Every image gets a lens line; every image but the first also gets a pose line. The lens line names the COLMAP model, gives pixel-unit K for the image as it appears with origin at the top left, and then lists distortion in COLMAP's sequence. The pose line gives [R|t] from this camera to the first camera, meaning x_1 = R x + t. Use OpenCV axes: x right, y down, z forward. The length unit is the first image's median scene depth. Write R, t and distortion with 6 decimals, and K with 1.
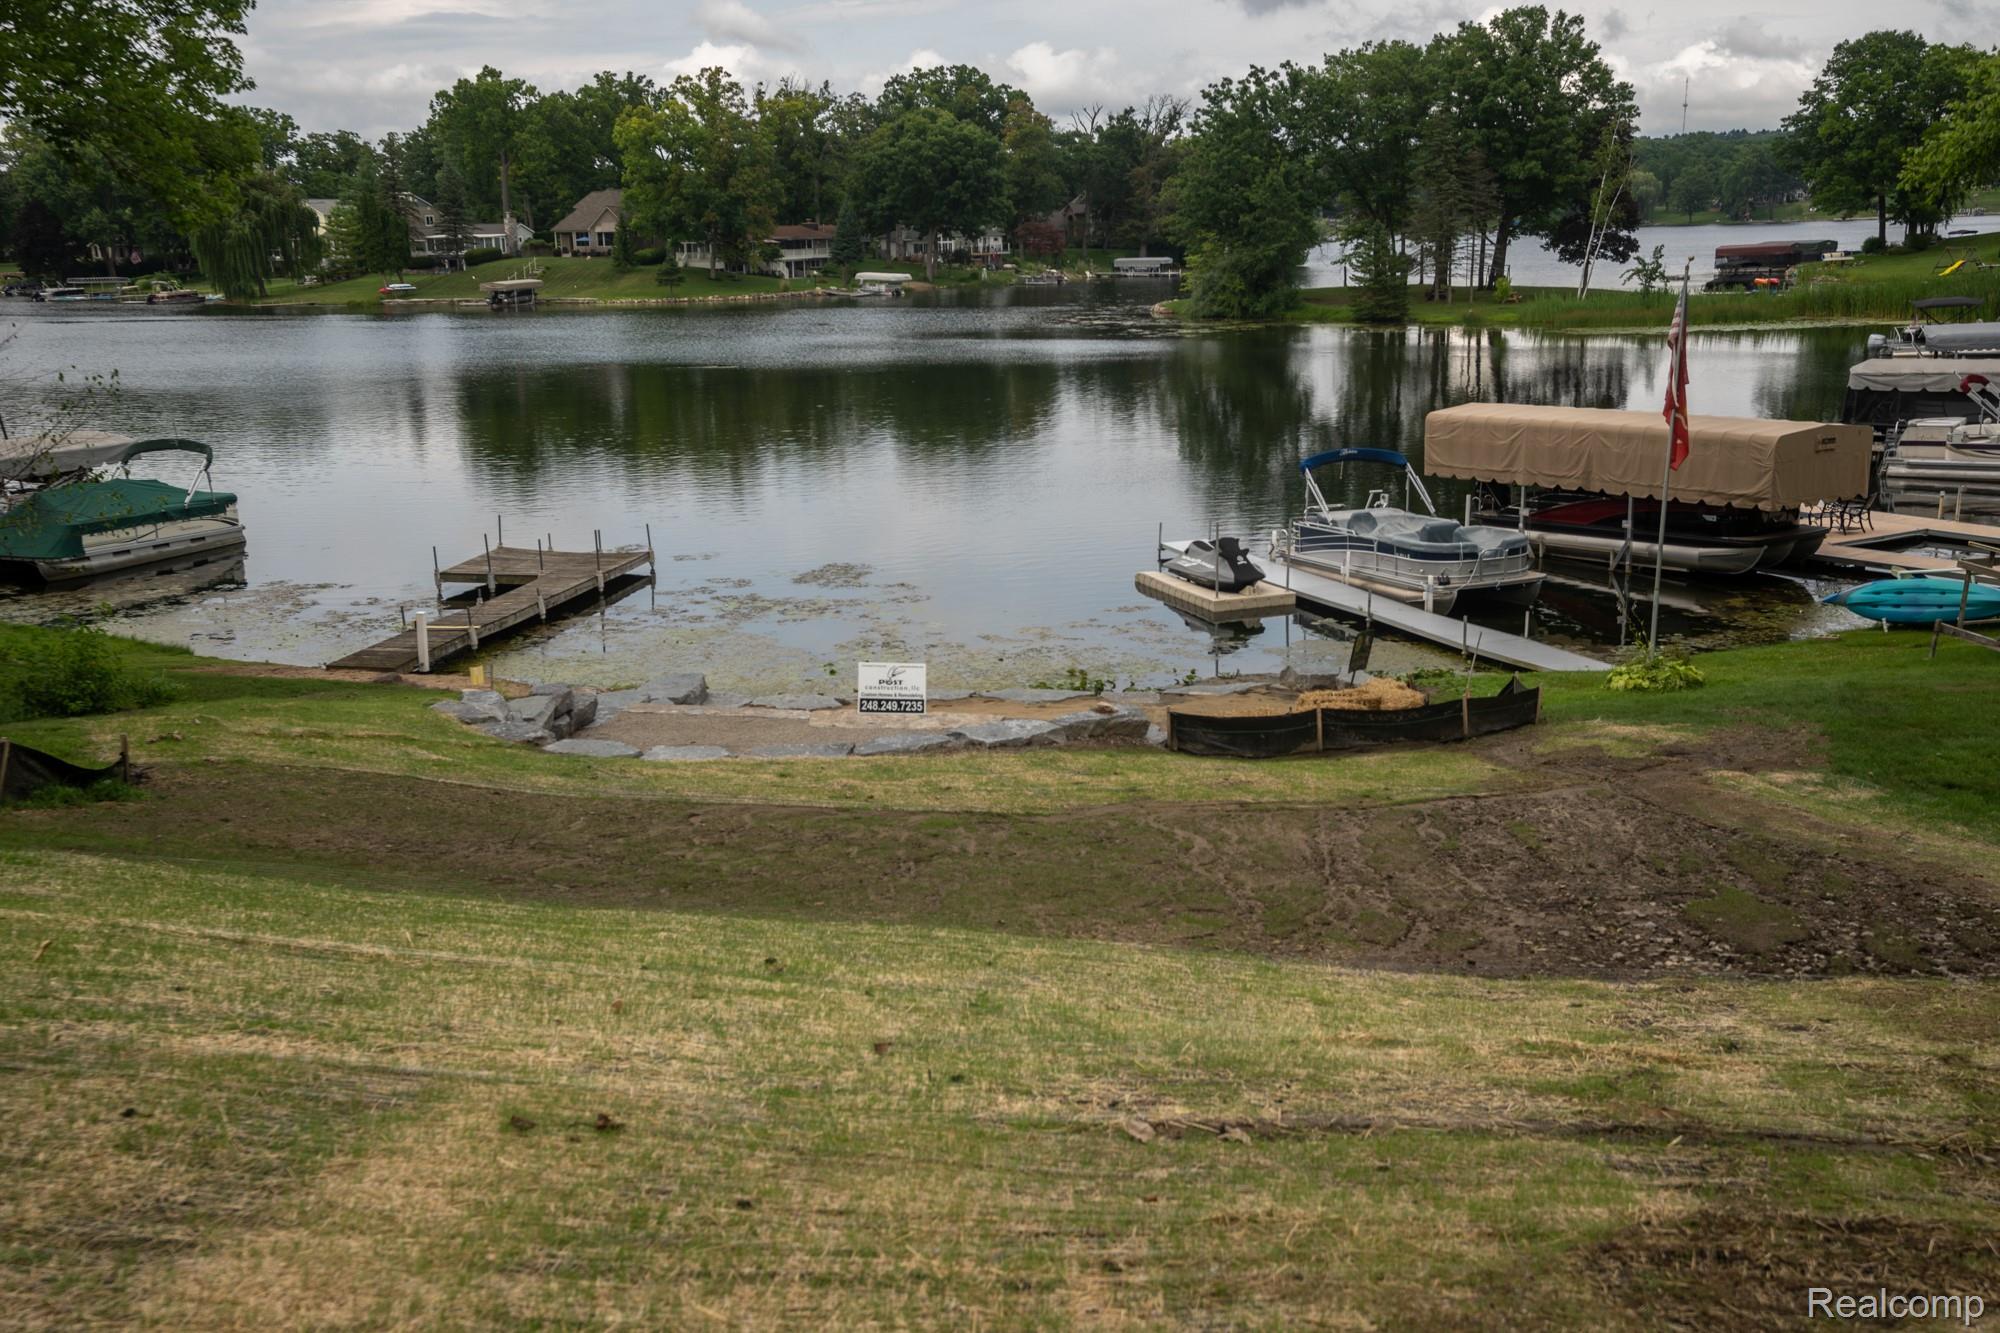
lens RADIAL K [[1864.7, 0, 992.5], [0, 1864.7, 673.6], [0, 0, 1]] dist [0.050139, 0.062551]
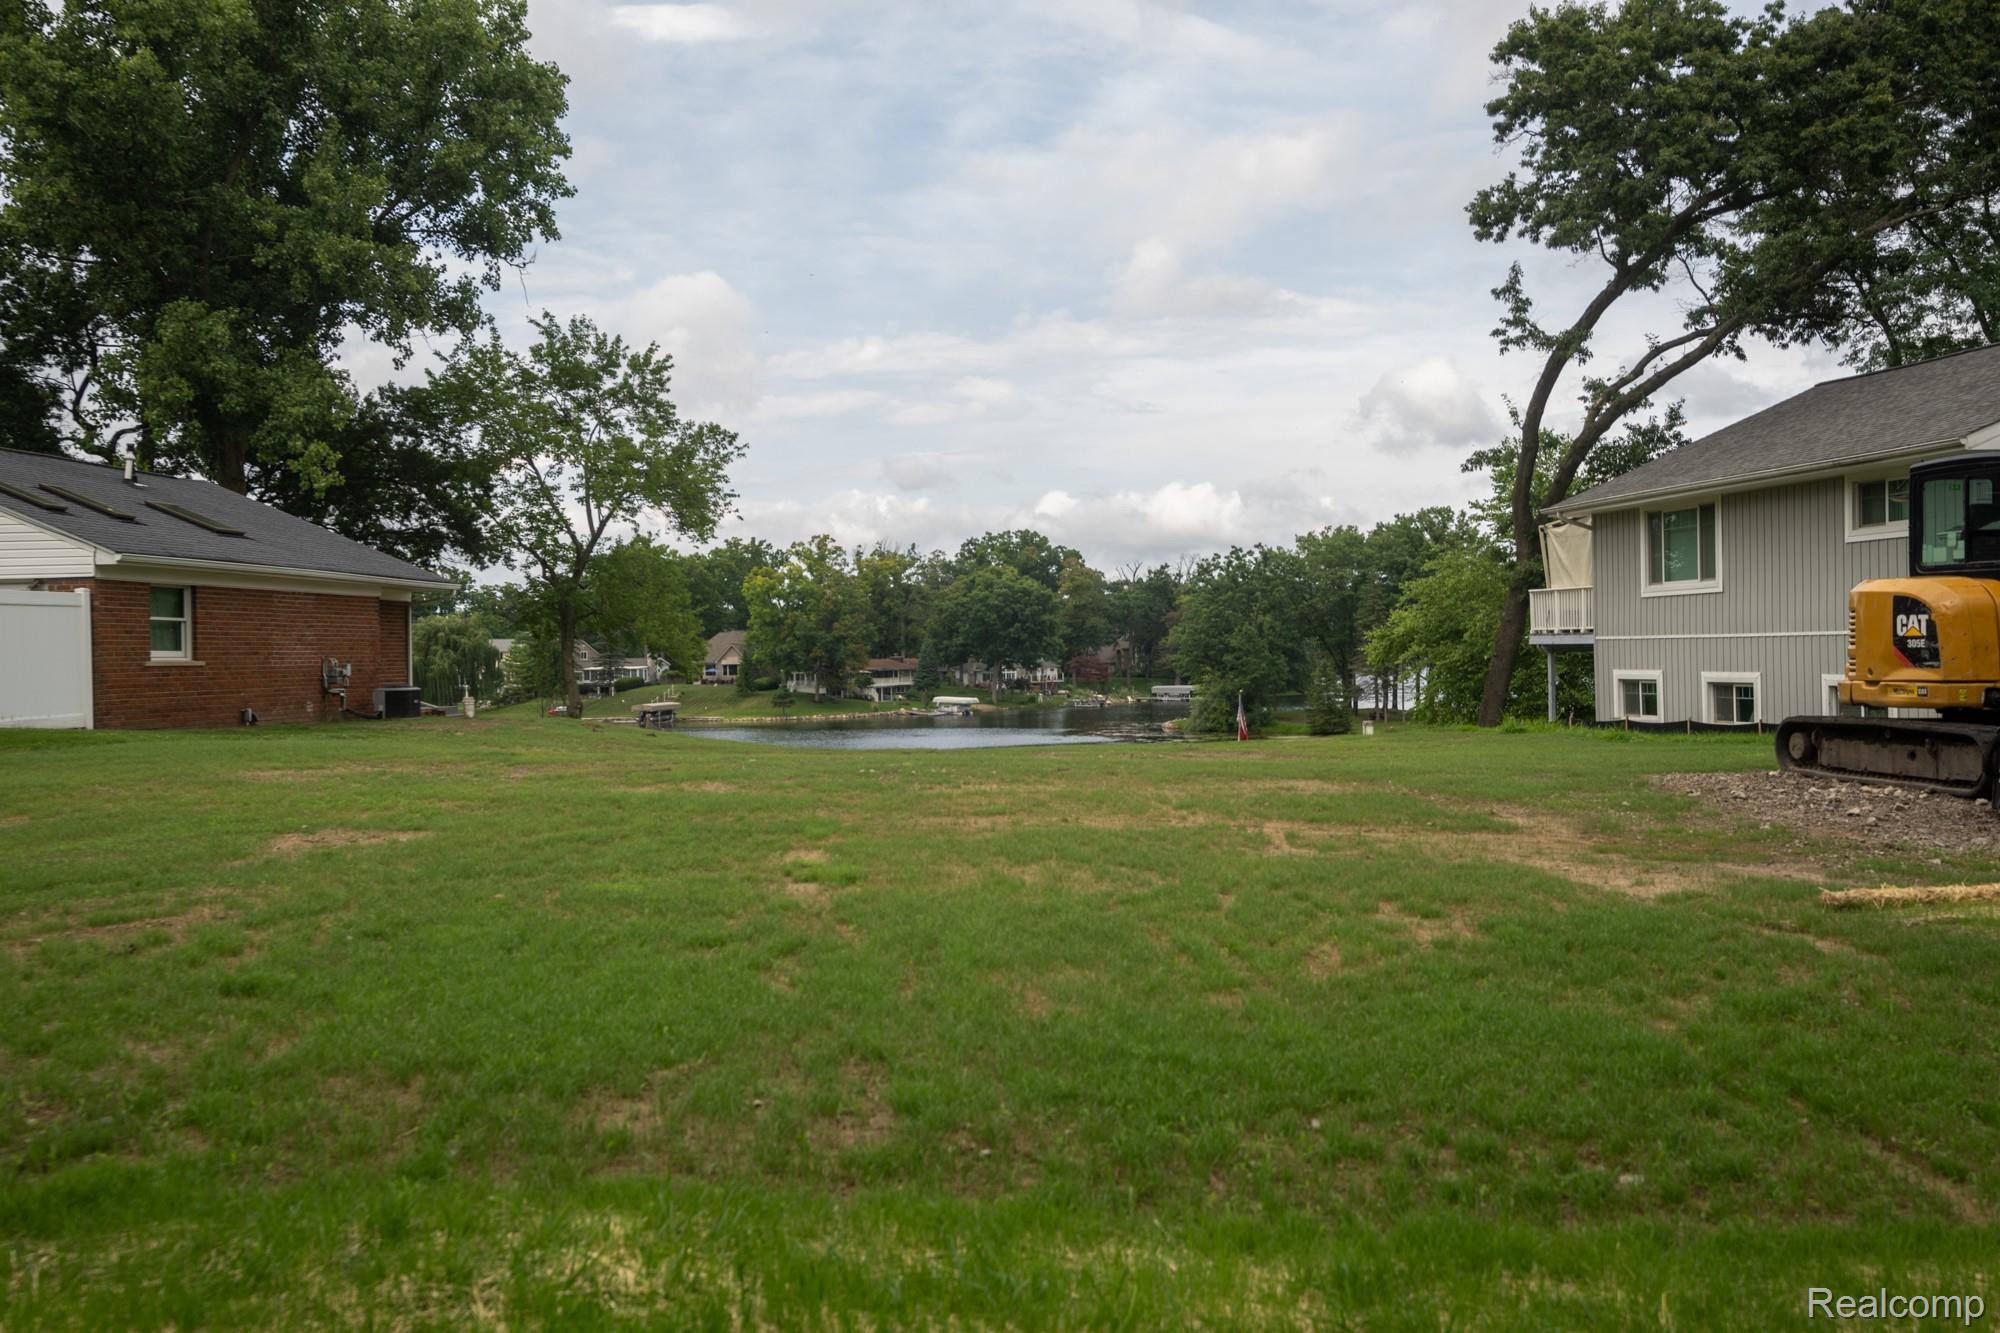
lens RADIAL K [[1837.7, 0, 975.2], [0, 1837.7, 667.7], [0, 0, 1]] dist [0.054292, -0.000589]
pose [[0.998720, 0.002539, -0.050523, 0.022537], [-0.013867, 0.974222, -0.225163, 0.056715], [0.048649, 0.225575, 0.973010, -0.262041]]
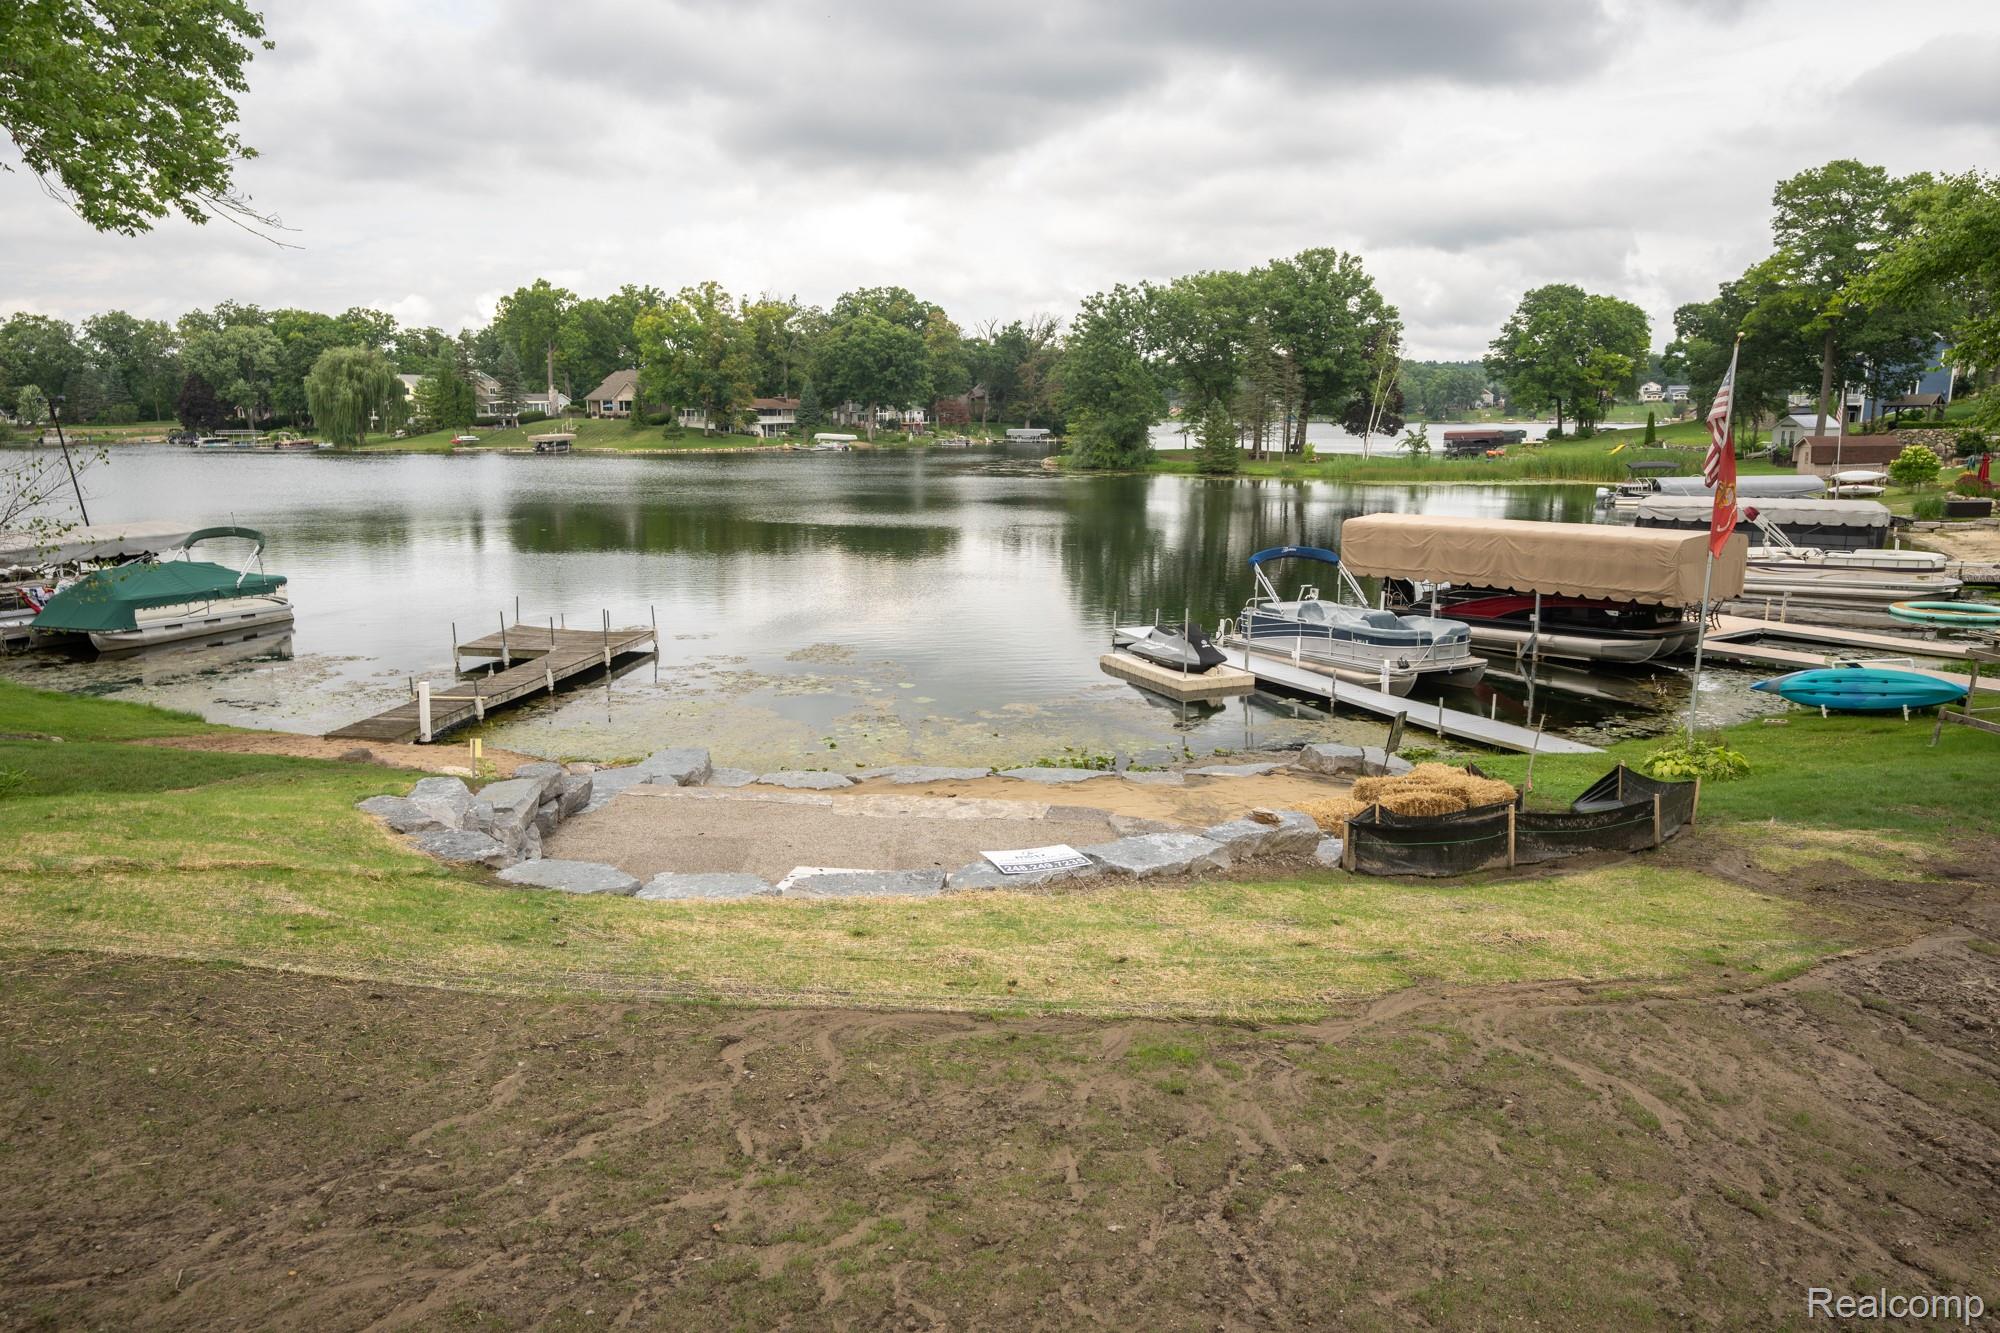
lens RADIAL K [[1362.5, 0, 986.7], [0, 1362.5, 668.6], [0, 0, 1]] dist [-0.016338, 0.036163]
pose [[0.998139, 0.012429, 0.059694, -0.010540], [-0.009482, 0.998734, -0.049392, -0.001563], [-0.060232, 0.048734, 0.996994, 0.056654]]
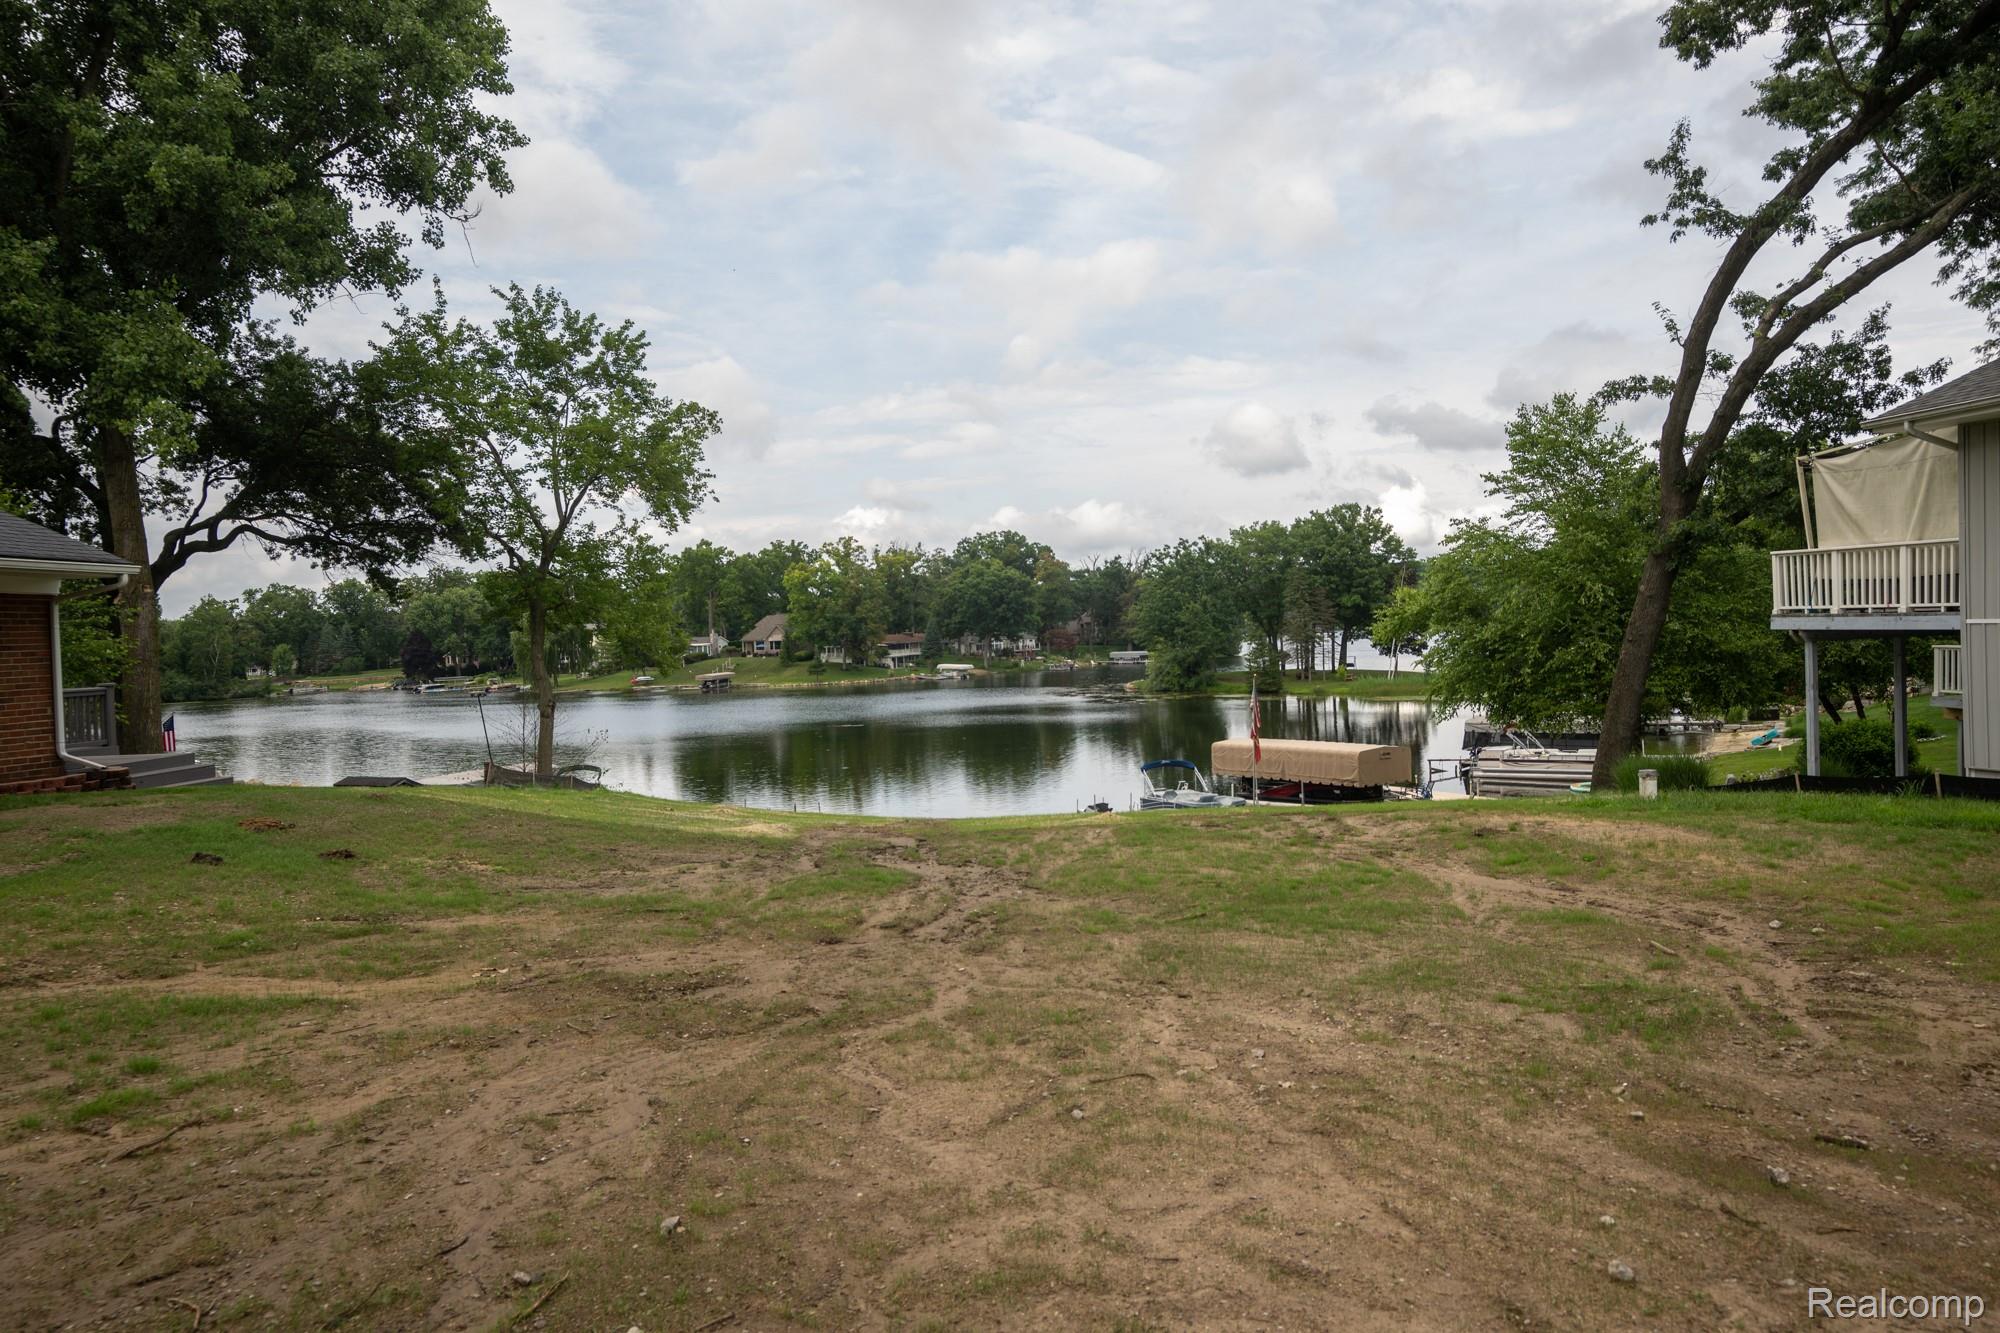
lens RADIAL K [[1362.5, 0, 986.7], [0, 1362.5, 668.6], [0, 0, 1]] dist [-0.016338, 0.036163]
pose [[0.999175, -0.013298, -0.038377, 0.015073], [0.005249, 0.979237, -0.202650, 0.022767], [0.040275, 0.202281, 0.978499, -0.133286]]
